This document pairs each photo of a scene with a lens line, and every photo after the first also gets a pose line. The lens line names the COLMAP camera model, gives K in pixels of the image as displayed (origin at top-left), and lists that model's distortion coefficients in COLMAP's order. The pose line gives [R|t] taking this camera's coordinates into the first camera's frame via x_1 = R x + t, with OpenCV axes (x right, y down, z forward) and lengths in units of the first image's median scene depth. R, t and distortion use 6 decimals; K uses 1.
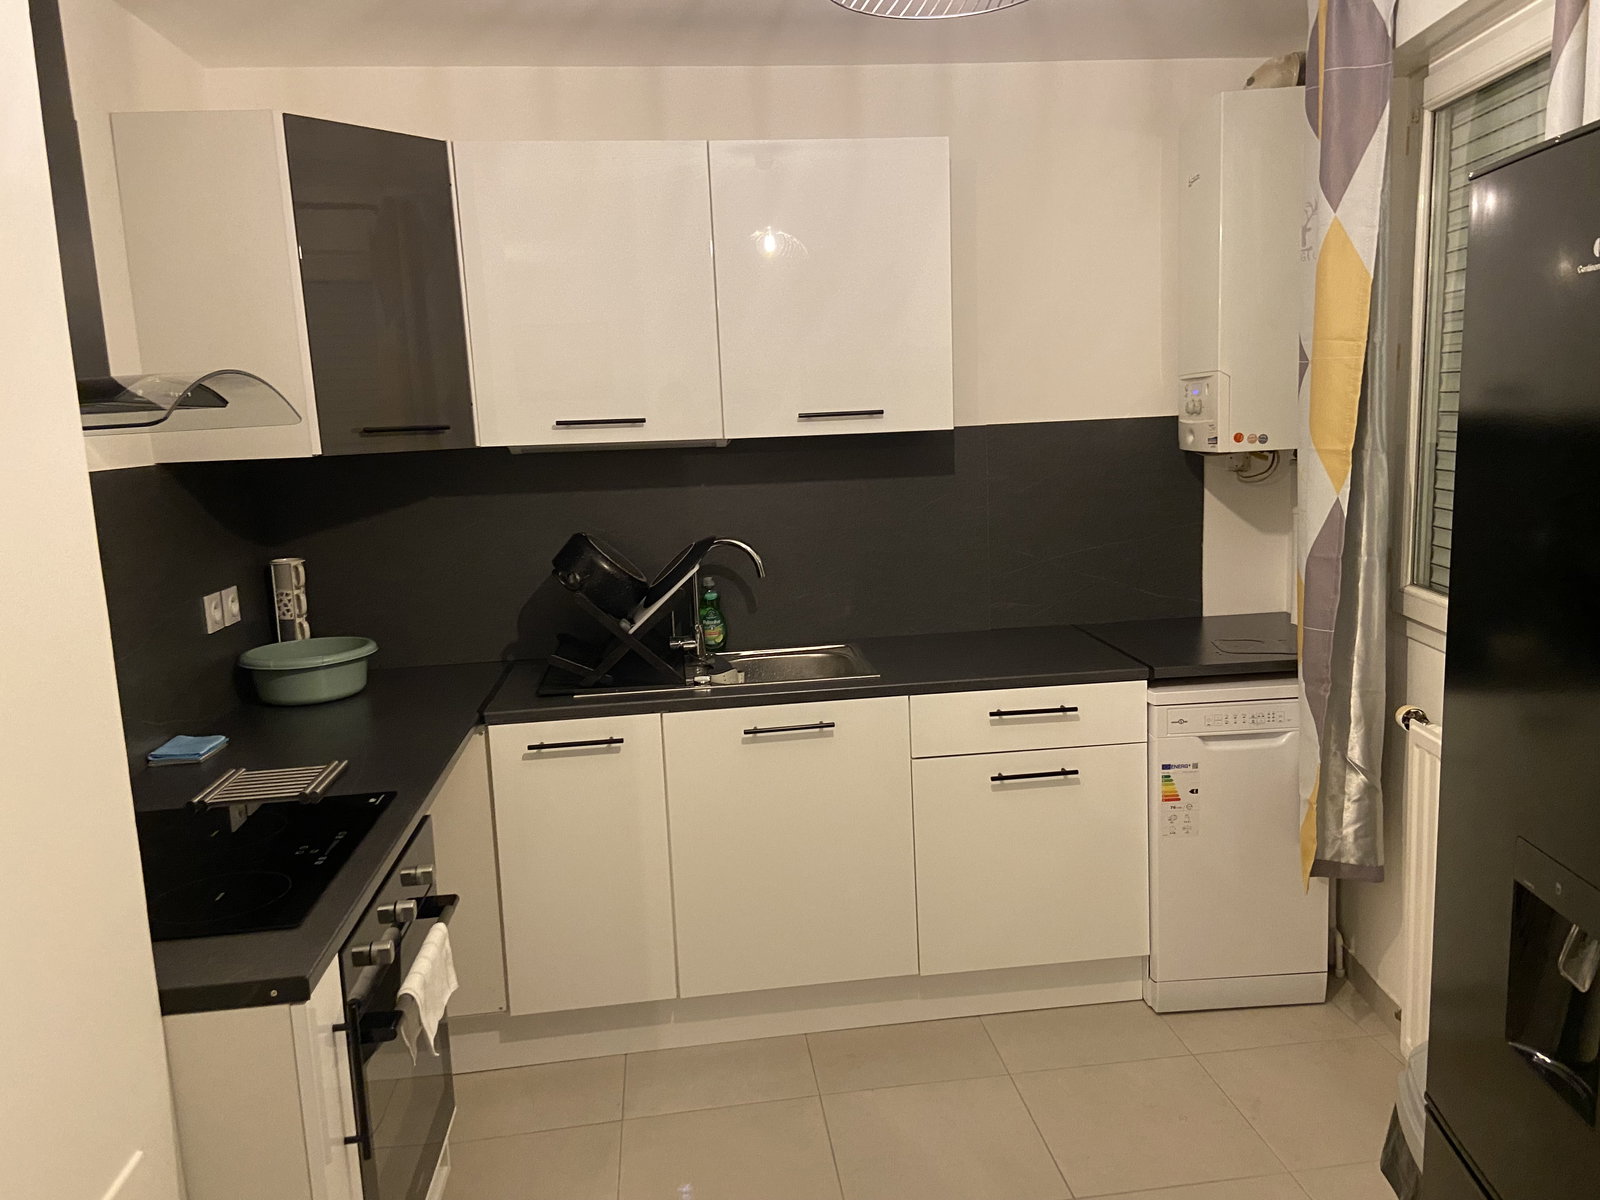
lens RADIAL K [[1202.5, 0, 800.0], [0, 1202.5, 600.0], [0, 0, 1]] dist [0.039274, 0.000251]
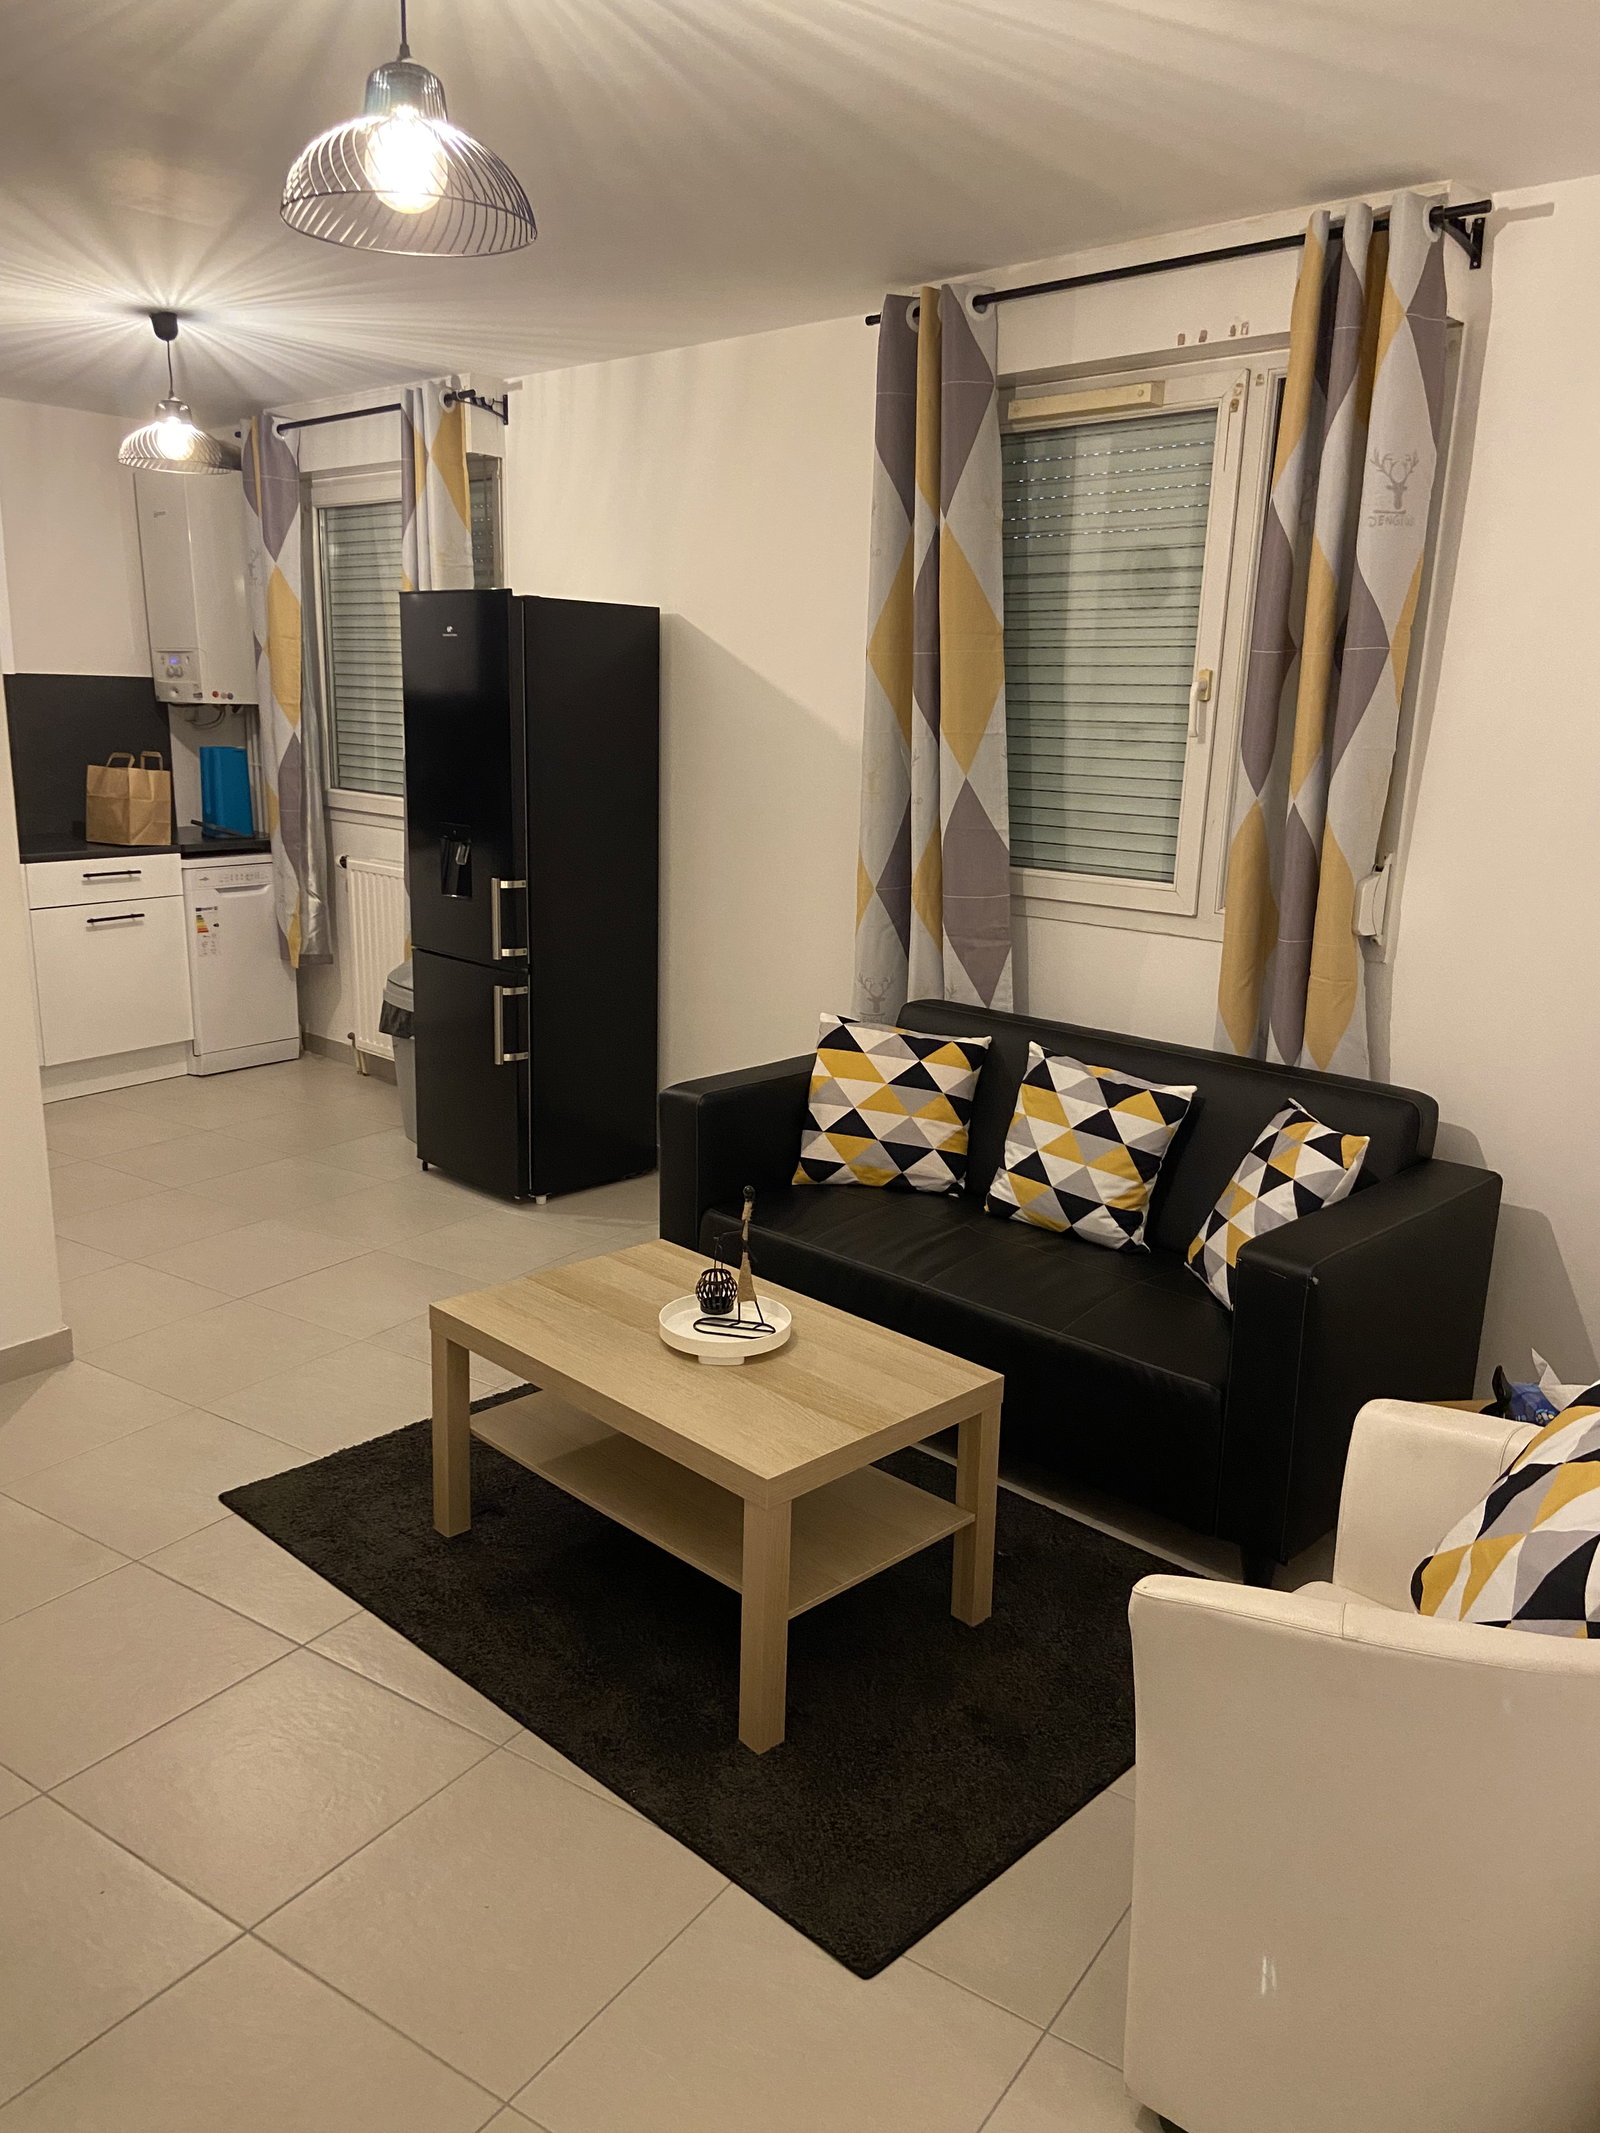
lens RADIAL K [[1640.9, 0, 745.8], [0, 1640.9, 1101.6], [0, 0, 1]] dist [0.130632, -0.167672]
pose [[0.700233, -0.122650, 0.703300, -0.740891], [0.060264, 0.991771, 0.112956, 0.185271], [-0.711366, -0.036712, 0.701862, -1.012123]]
